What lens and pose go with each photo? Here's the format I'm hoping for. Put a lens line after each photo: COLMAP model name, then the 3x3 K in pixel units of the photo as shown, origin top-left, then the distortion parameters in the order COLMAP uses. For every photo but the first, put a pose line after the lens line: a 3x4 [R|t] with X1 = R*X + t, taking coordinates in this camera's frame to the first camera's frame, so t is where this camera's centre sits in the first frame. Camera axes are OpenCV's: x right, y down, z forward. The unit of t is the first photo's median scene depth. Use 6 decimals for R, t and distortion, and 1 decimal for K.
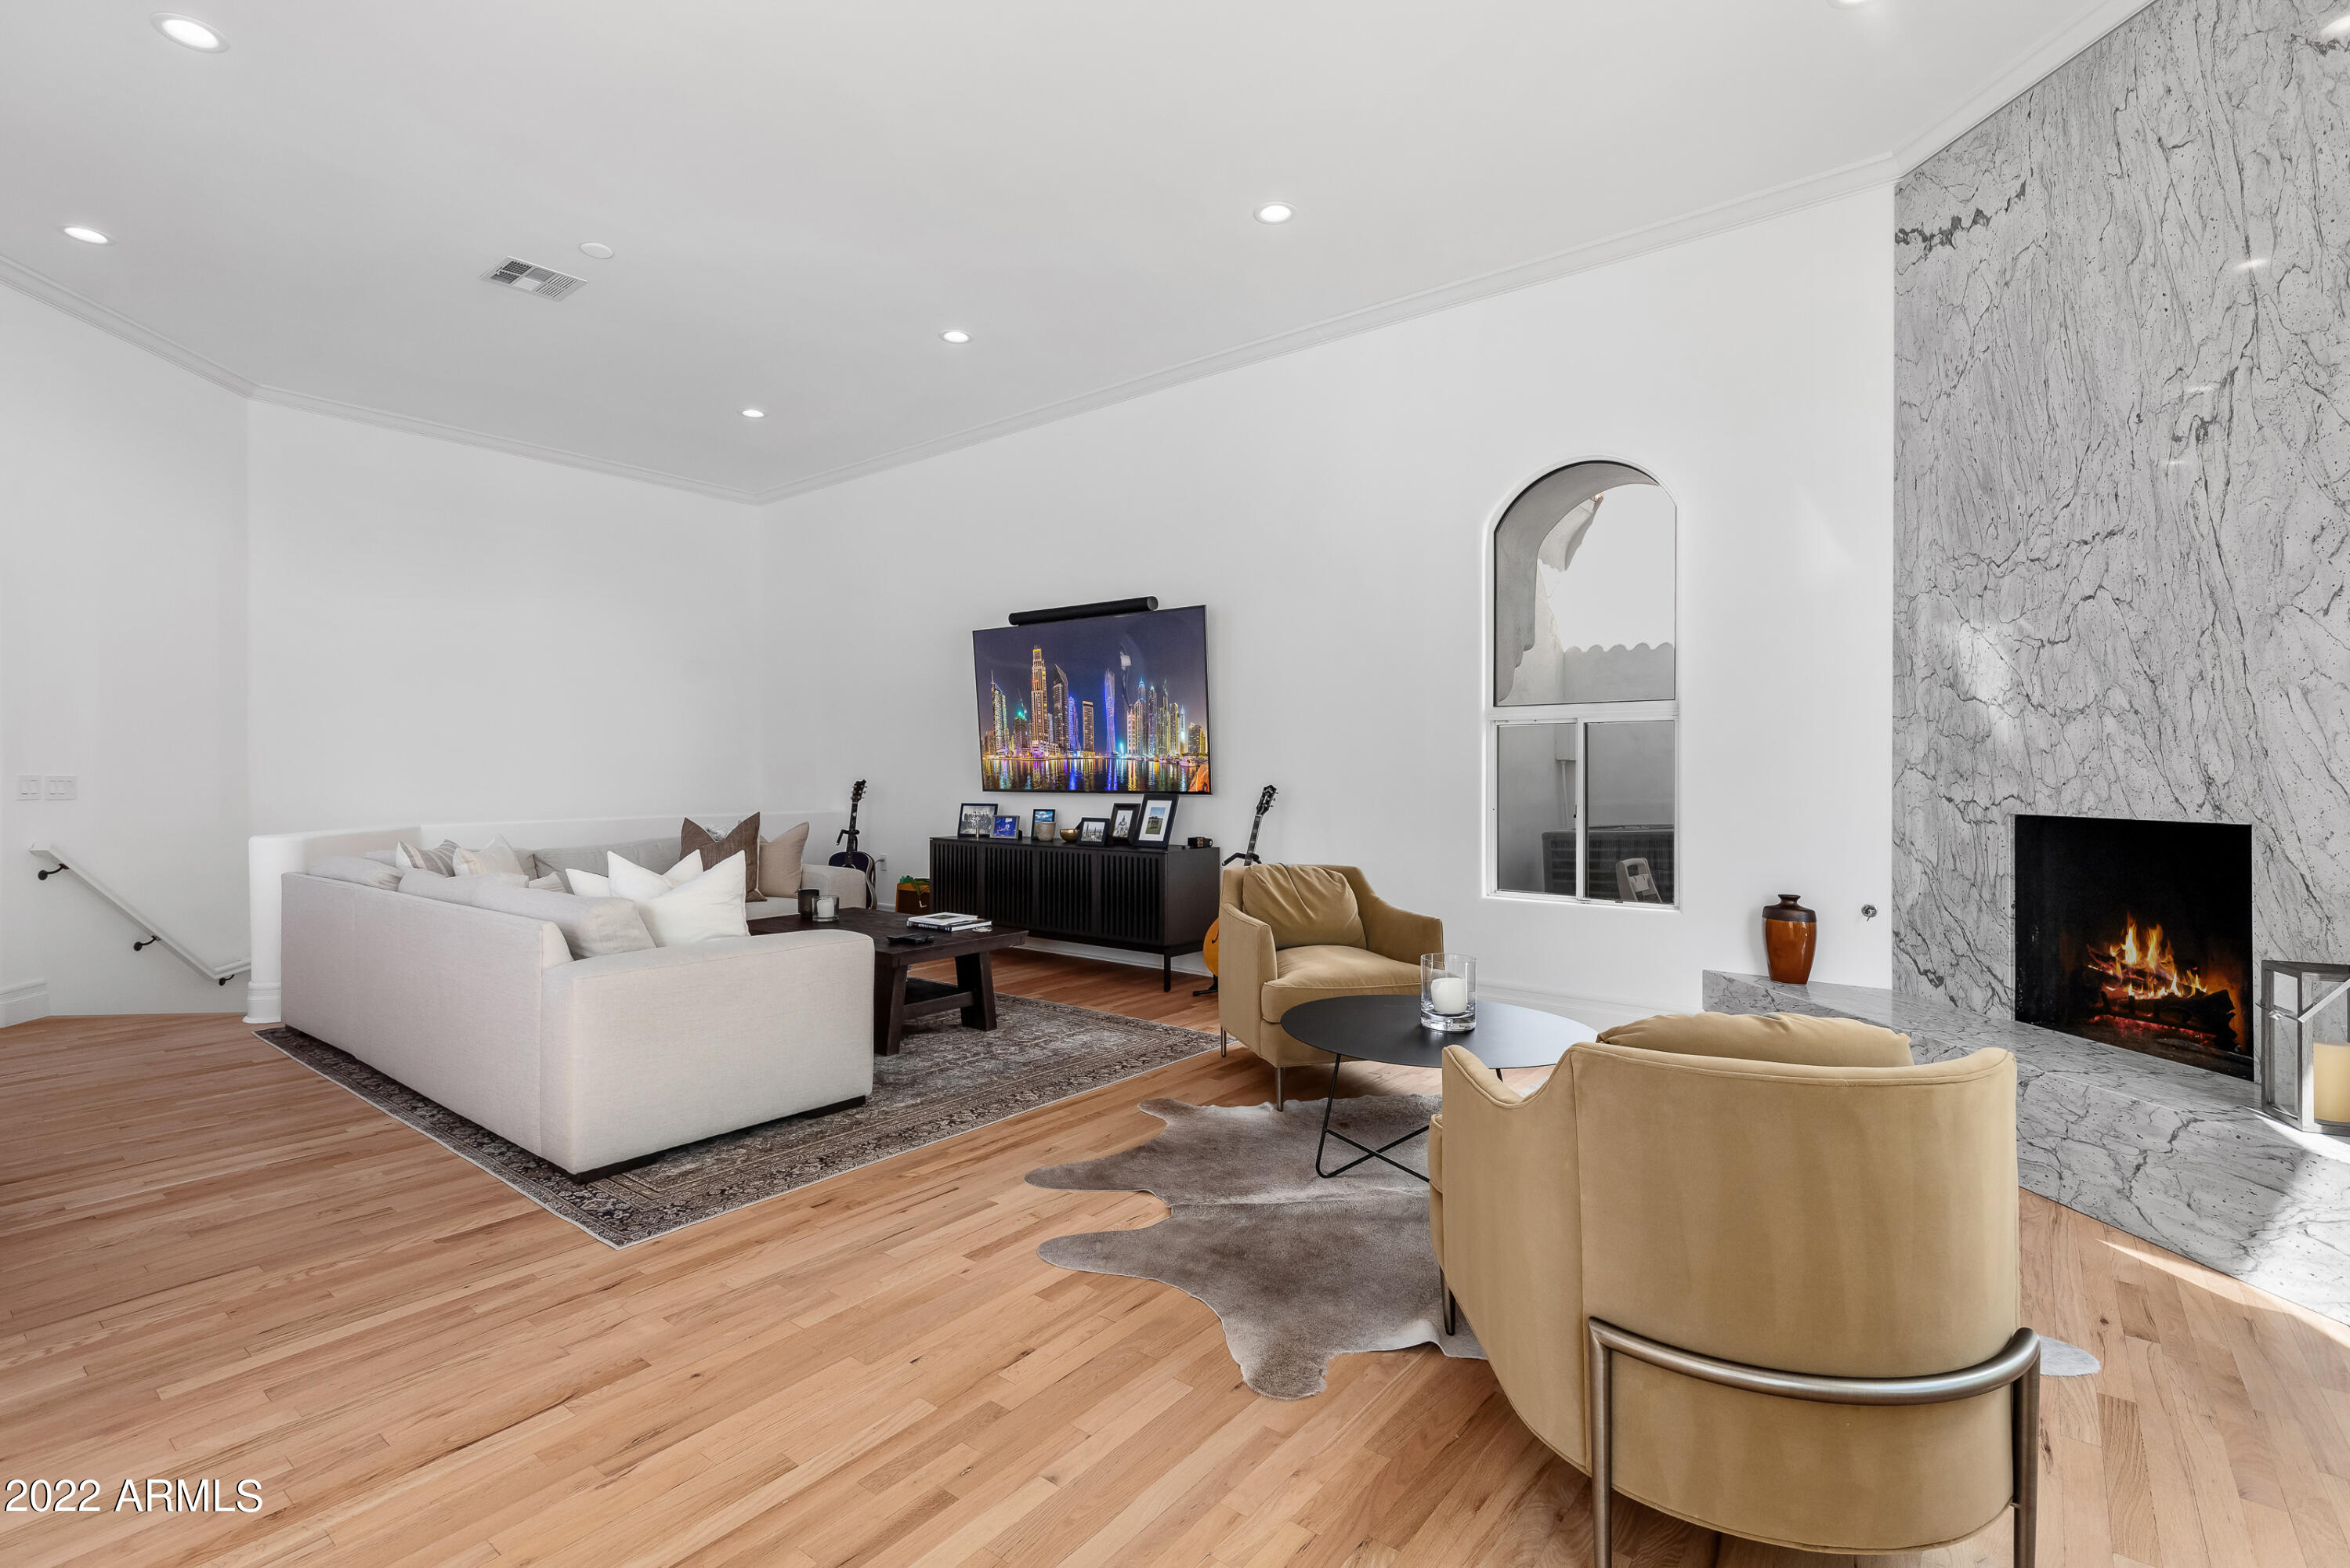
lens RADIAL K [[1063.1, 0, 1177.1], [0, 1063.1, 774.3], [0, 0, 1]] dist [0.004730, 0.000144]
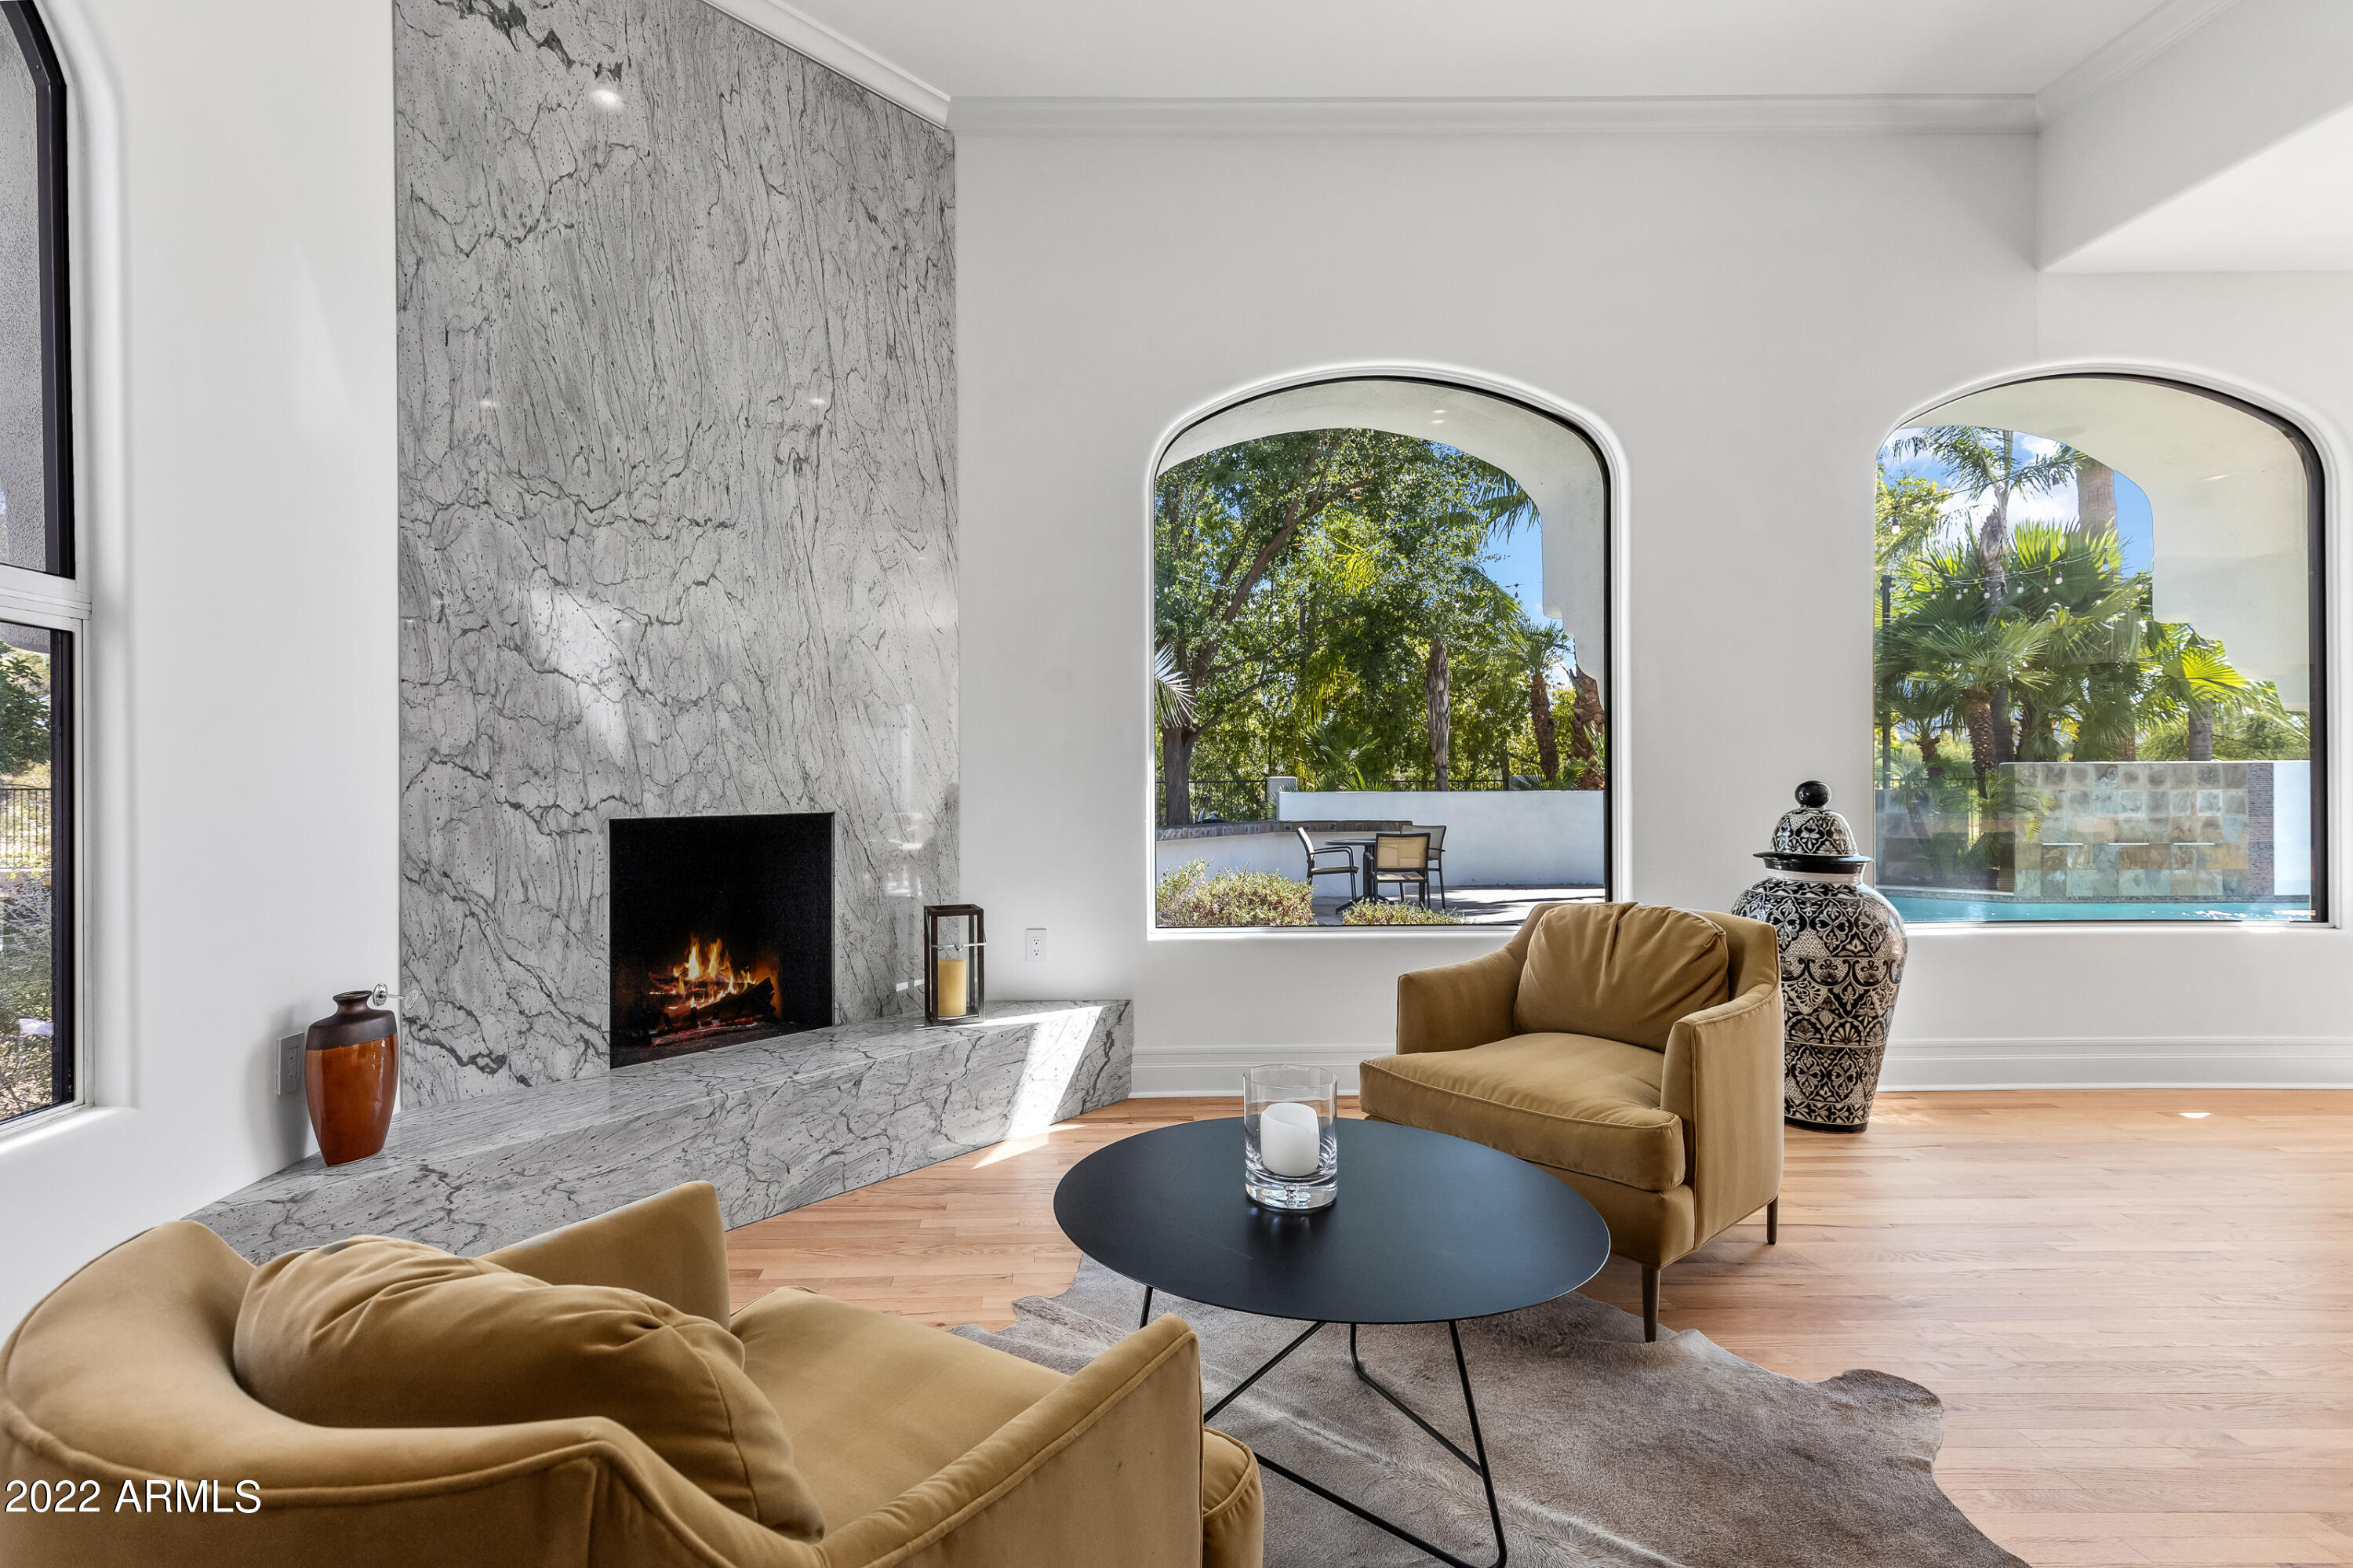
lens RADIAL K [[1064.6, 0, 1162.3], [0, 1064.6, 782.9], [0, 0, 1]] dist [0.004730, 0.000144]
pose [[-0.646479, 0.000114, 0.762932, -0.124940], [0.007790, 0.999949, 0.006451, 0.007600], [-0.762892, 0.010114, -0.646447, 1.258566]]
